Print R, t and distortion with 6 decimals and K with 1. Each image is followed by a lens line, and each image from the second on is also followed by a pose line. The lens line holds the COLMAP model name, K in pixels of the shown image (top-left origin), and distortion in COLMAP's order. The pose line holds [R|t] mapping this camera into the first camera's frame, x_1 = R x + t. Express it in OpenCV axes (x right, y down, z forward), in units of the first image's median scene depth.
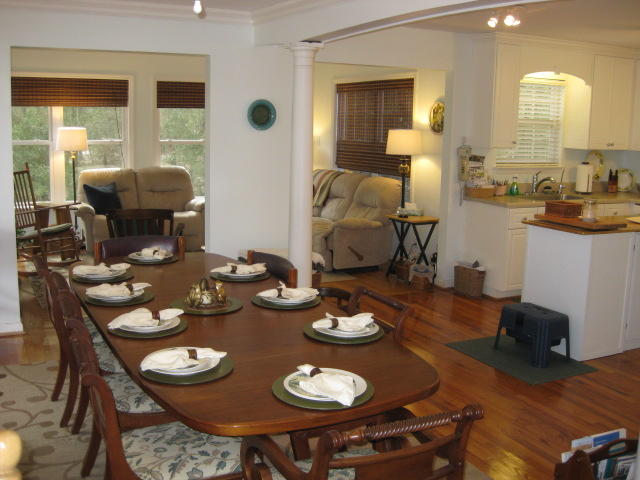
lens RADIAL K [[703.3, 0, 320.0], [0, 703.3, 240.0], [0, 0, 1]] dist [-0.167513, 0.106682]
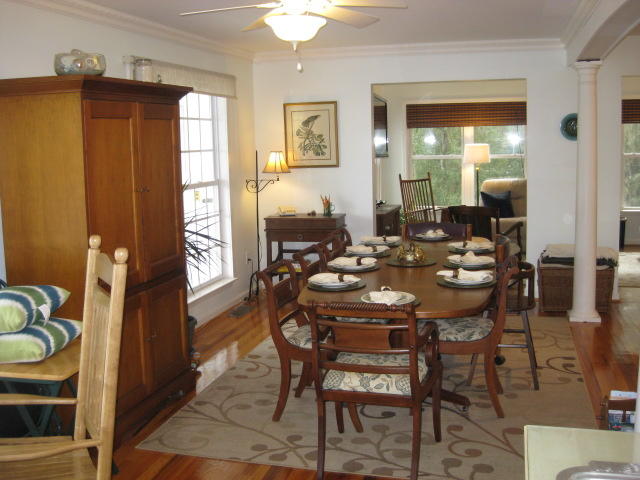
lens RADIAL K [[703.3, 0, 320.0], [0, 703.3, 240.0], [0, 0, 1]] dist [-0.167513, 0.106682]
pose [[0.744589, 0.048161, -0.665784, 0.238895], [-0.069153, 0.997593, -0.005174, 0.025972], [0.663932, 0.049893, 0.746127, -0.065291]]
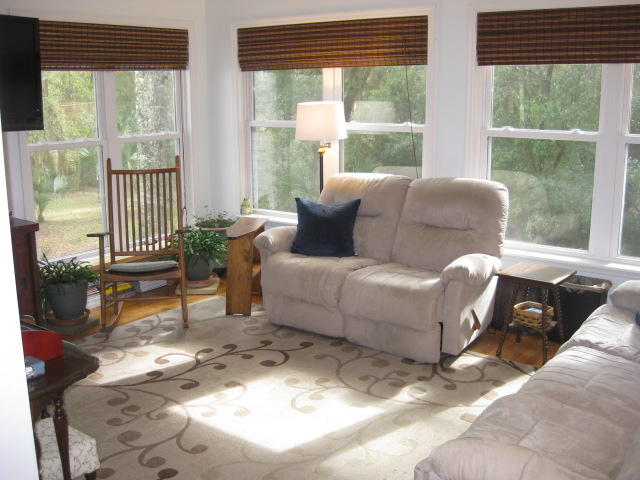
lens RADIAL K [[703.3, 0, 320.0], [0, 703.3, 240.0], [0, 0, 1]] dist [-0.167513, 0.106682]
pose [[0.447228, 0.164783, -0.879109, 0.198182], [-0.135683, 0.984006, 0.115419, -0.111835], [0.884068, 0.067661, 0.462434, 0.704805]]
